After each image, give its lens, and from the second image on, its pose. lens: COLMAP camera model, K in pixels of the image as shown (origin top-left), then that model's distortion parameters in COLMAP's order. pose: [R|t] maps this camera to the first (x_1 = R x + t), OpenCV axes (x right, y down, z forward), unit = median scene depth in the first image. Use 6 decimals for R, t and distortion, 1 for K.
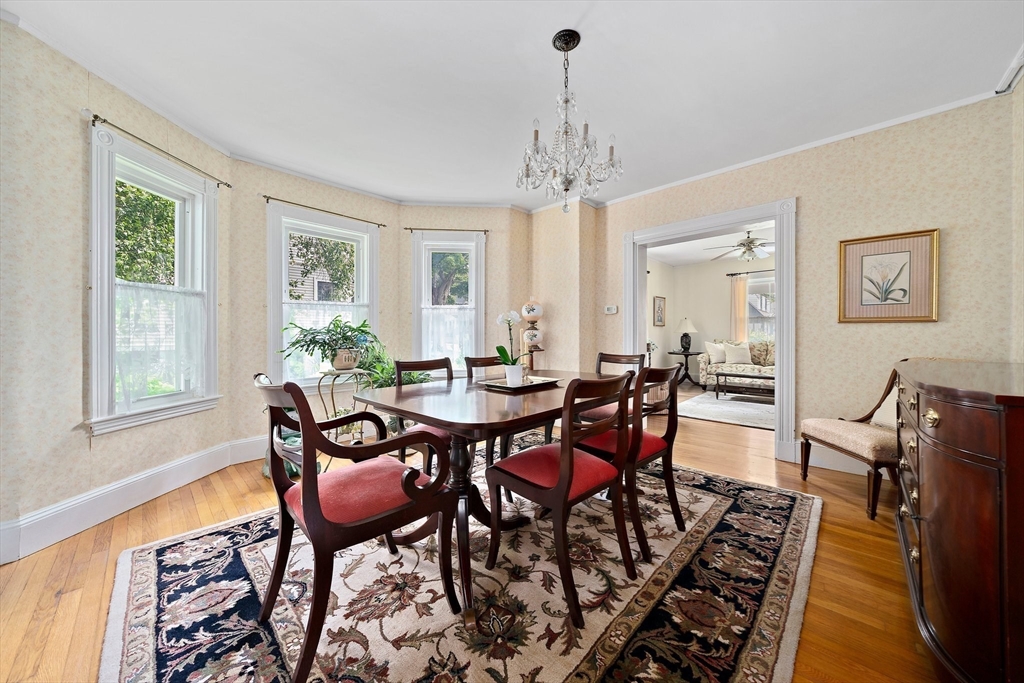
lens RADIAL K [[374.7, 0, 497.2], [0, 374.7, 335.6], [0, 0, 1]] dist [-0.000949, -0.000070]
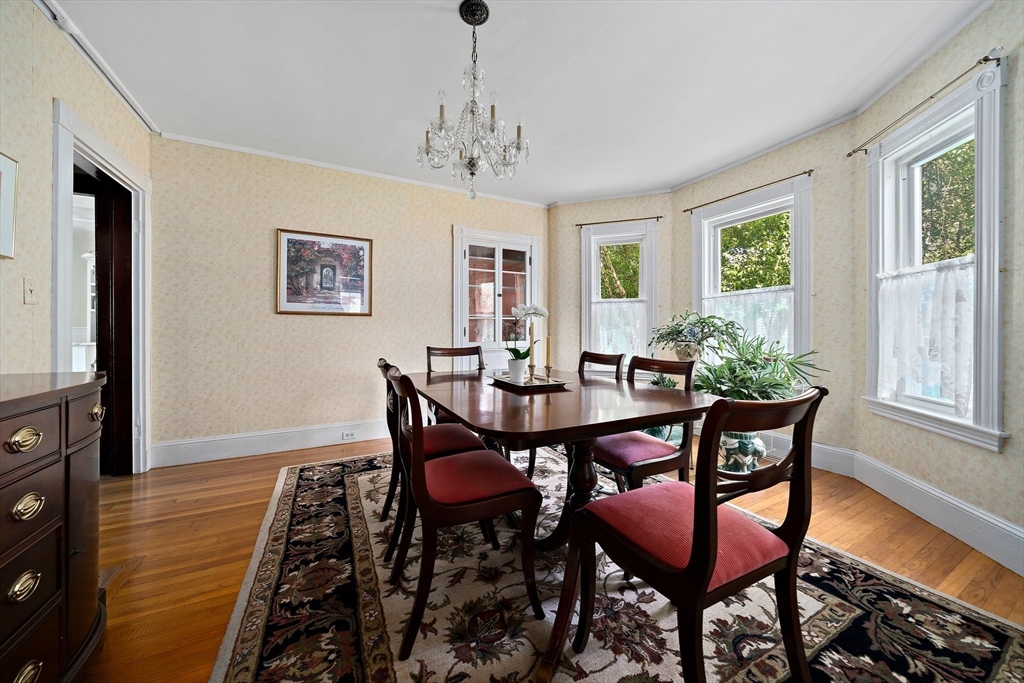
lens RADIAL K [[352.2, 0, 513.0], [0, 352.2, 329.9], [0, 0, 1]] dist [-0.010102, -0.000044]
pose [[-0.310532, -0.000330, -0.950563, 1.081113], [0.000802, 0.999999, -0.000609, 0.005678], [0.950563, -0.000951, -0.310532, 1.499646]]
